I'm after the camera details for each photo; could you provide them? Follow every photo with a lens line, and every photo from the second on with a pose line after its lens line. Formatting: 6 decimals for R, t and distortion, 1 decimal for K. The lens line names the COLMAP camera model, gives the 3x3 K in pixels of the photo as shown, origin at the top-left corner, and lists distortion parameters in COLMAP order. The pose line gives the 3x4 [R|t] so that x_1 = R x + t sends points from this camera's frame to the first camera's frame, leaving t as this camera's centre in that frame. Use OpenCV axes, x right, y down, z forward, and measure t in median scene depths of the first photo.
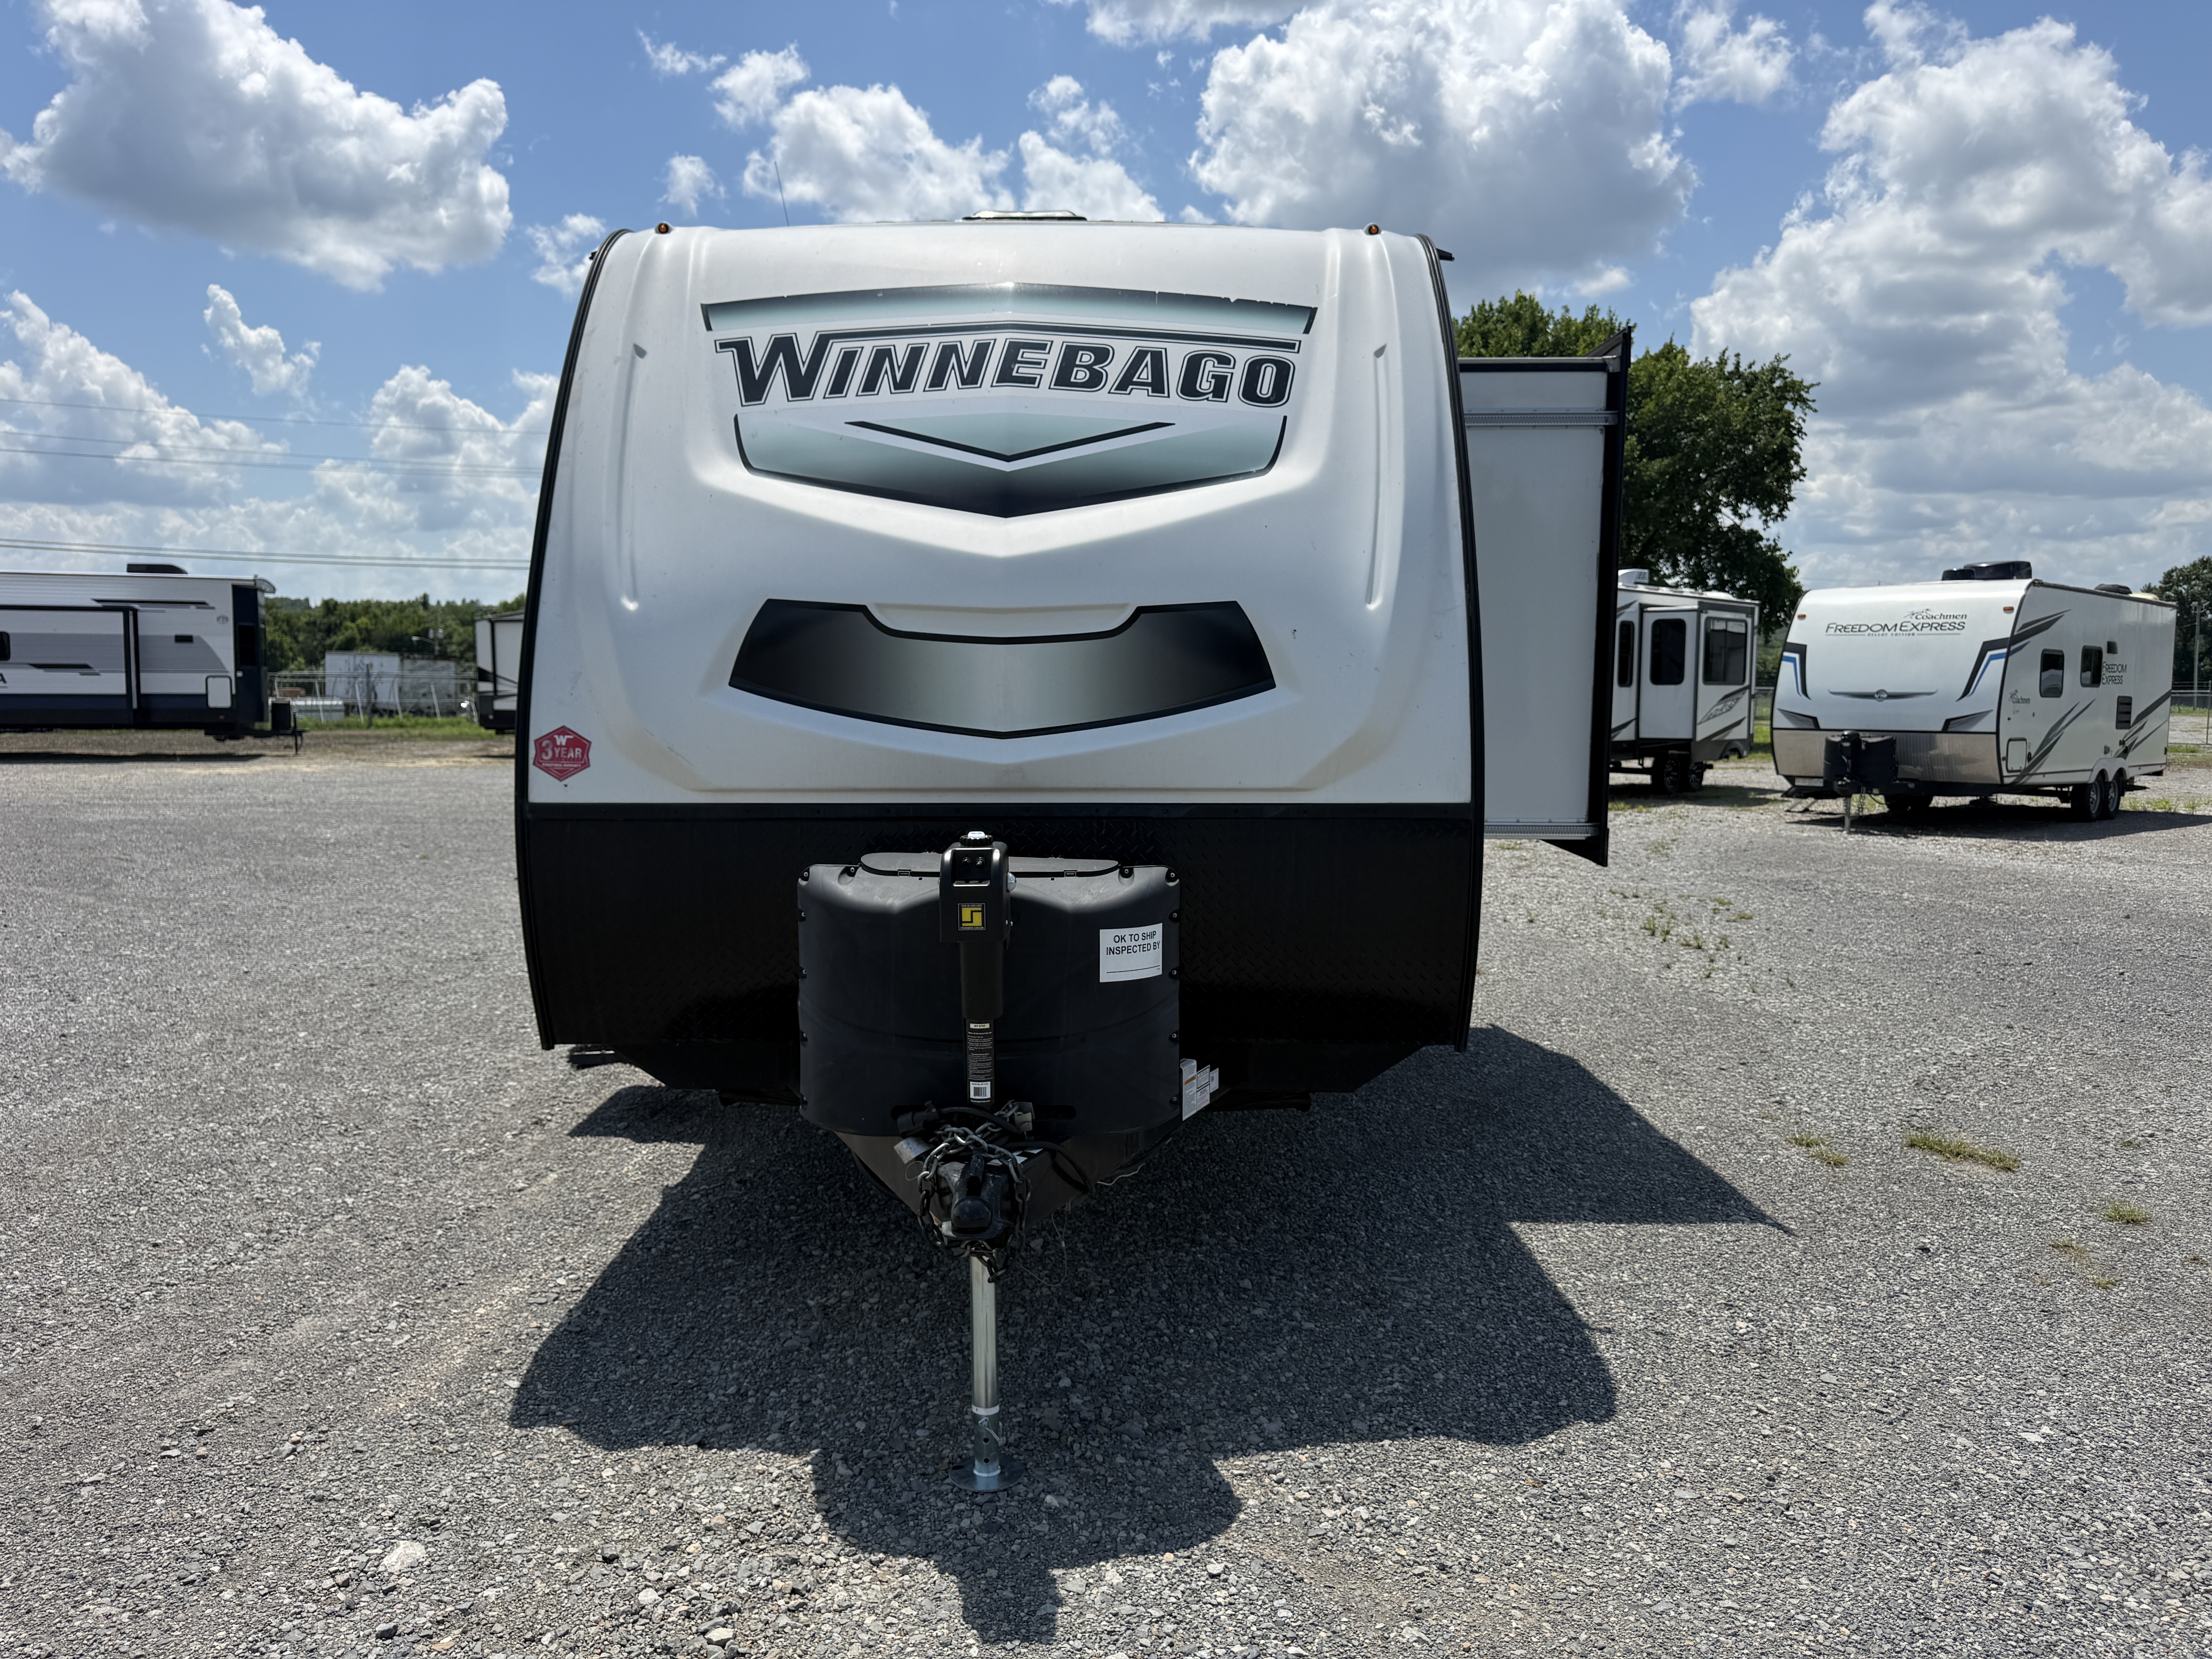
lens RADIAL K [[1574.5, 0, 1106.0], [0, 1574.5, 829.5], [0, 0, 1]] dist [0.052518, -0.065672]
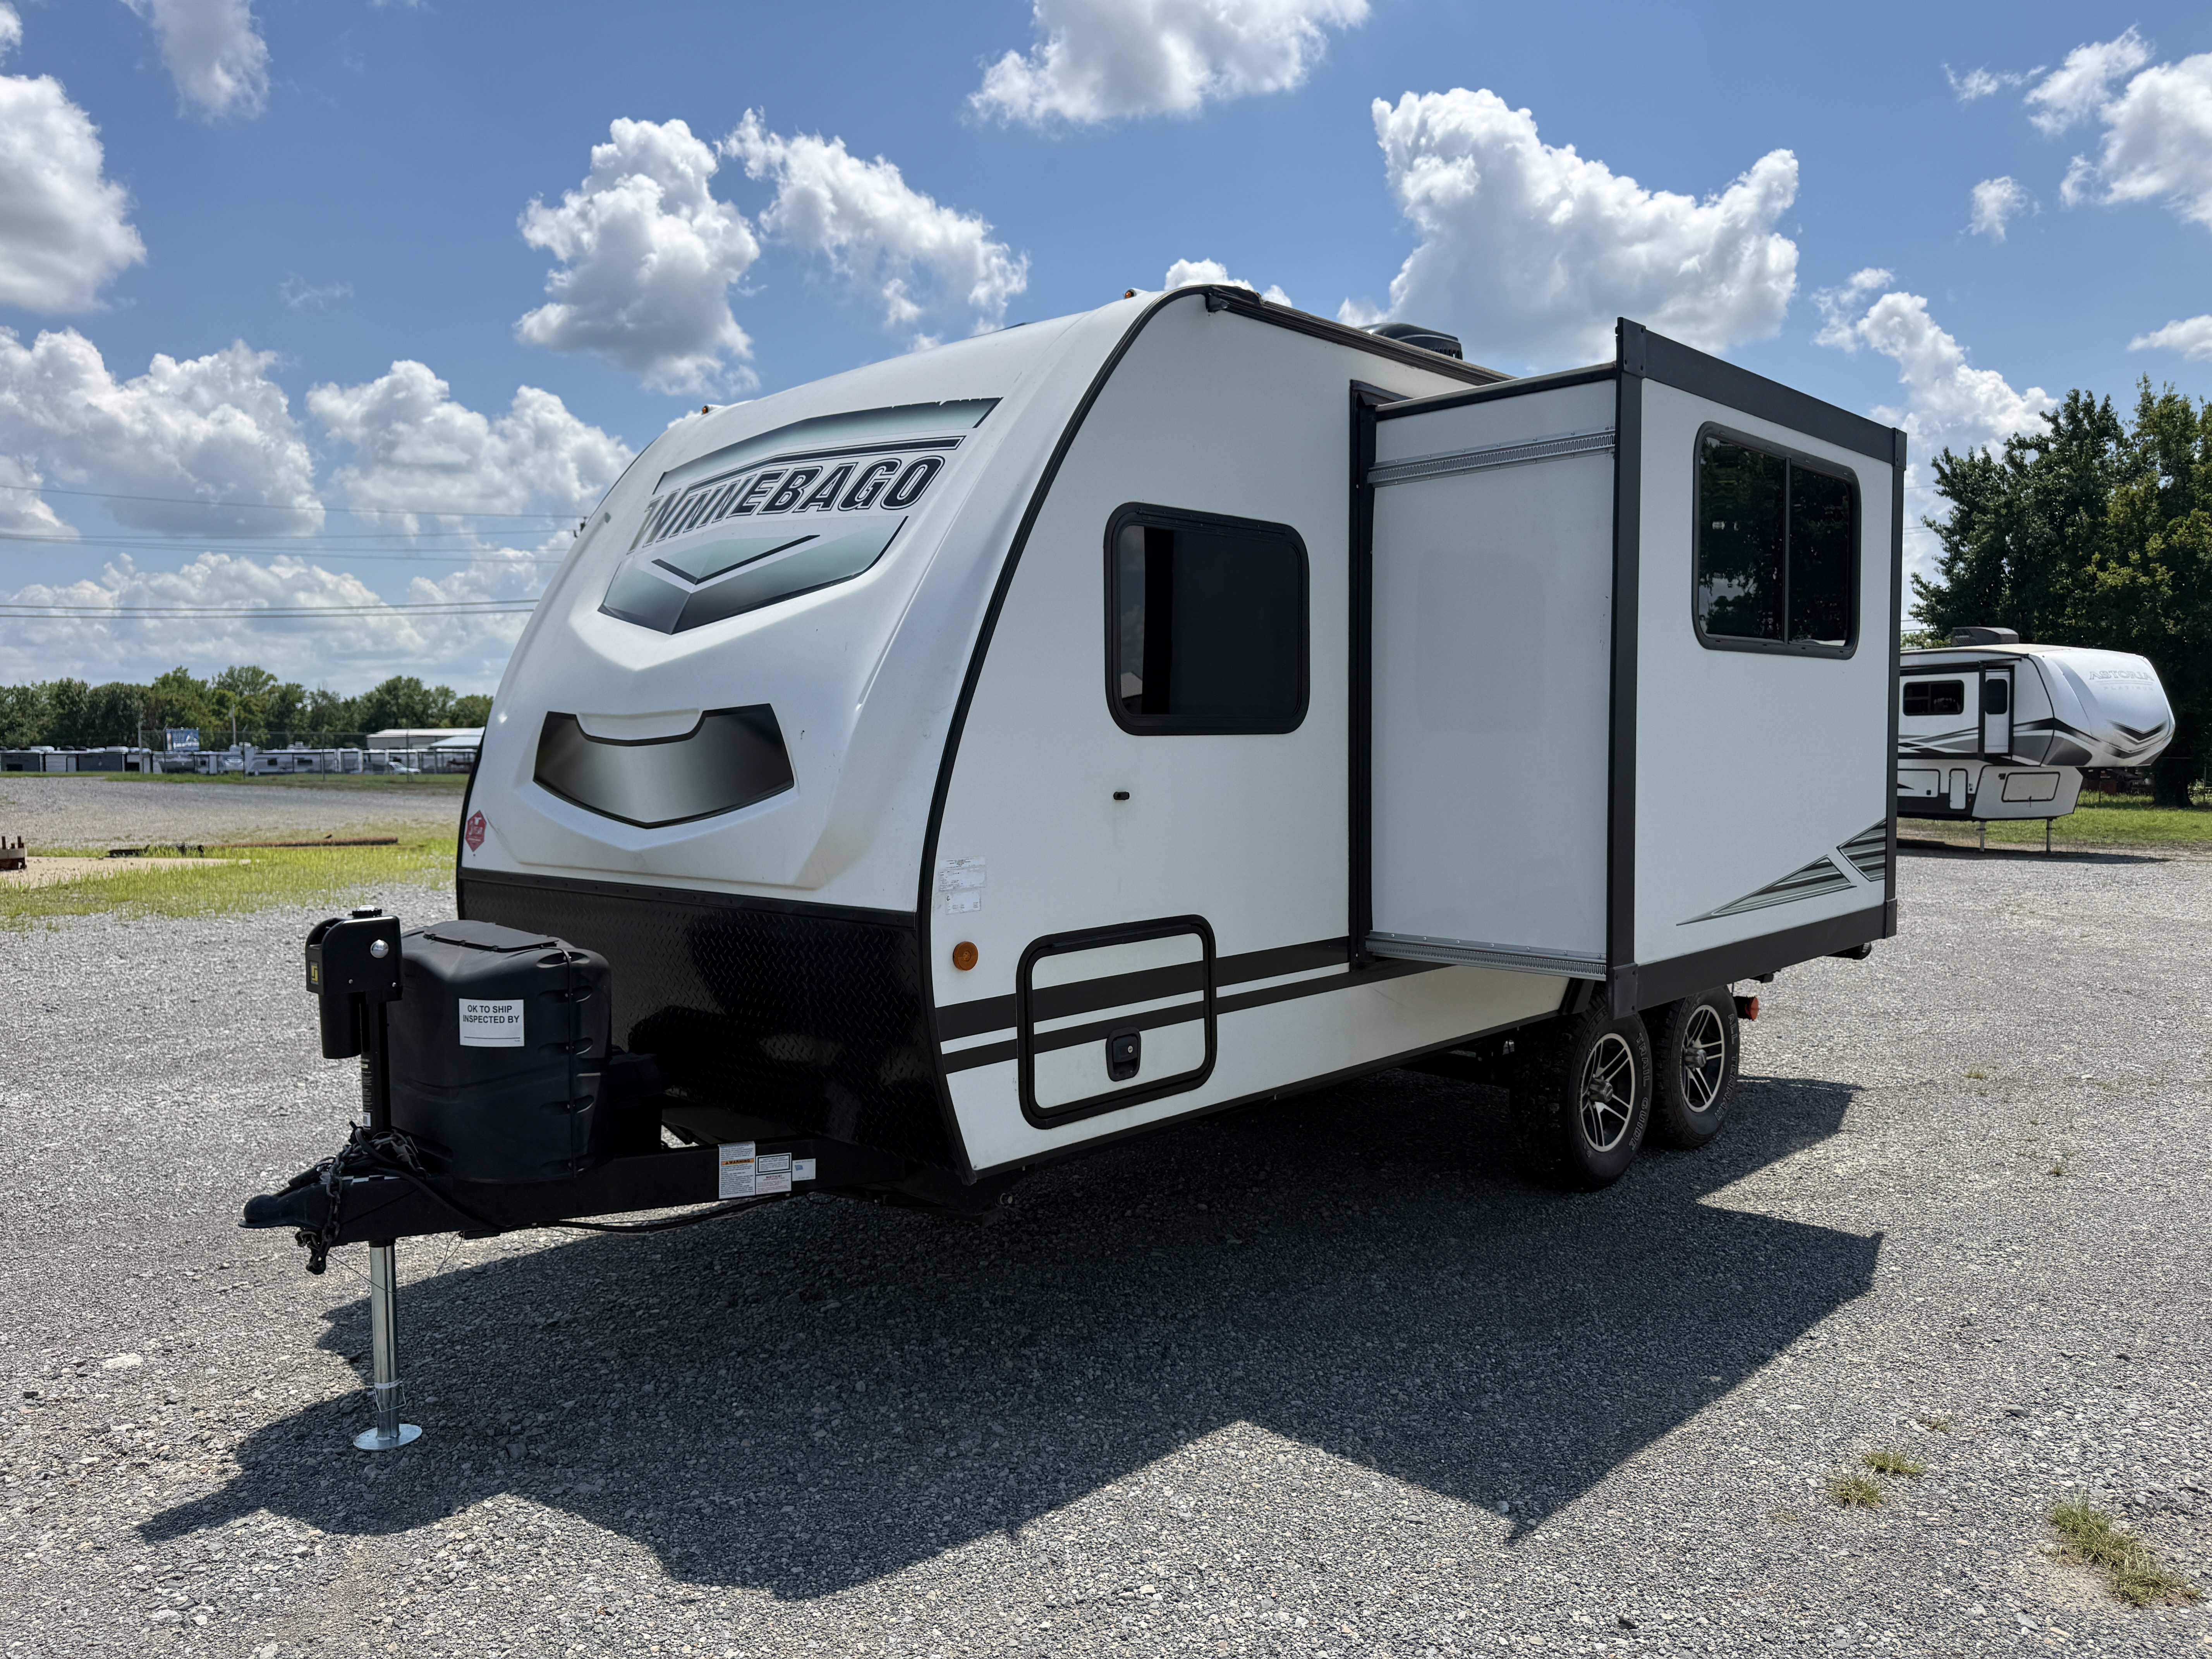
lens RADIAL K [[1574.5, 0, 1106.0], [0, 1574.5, 829.5], [0, 0, 1]] dist [0.052518, -0.065672]
pose [[0.724334, 0.030119, -0.688791, 0.933442], [-0.060598, 0.997960, -0.020086, -0.053160], [0.686781, 0.056289, 0.724681, 0.388172]]
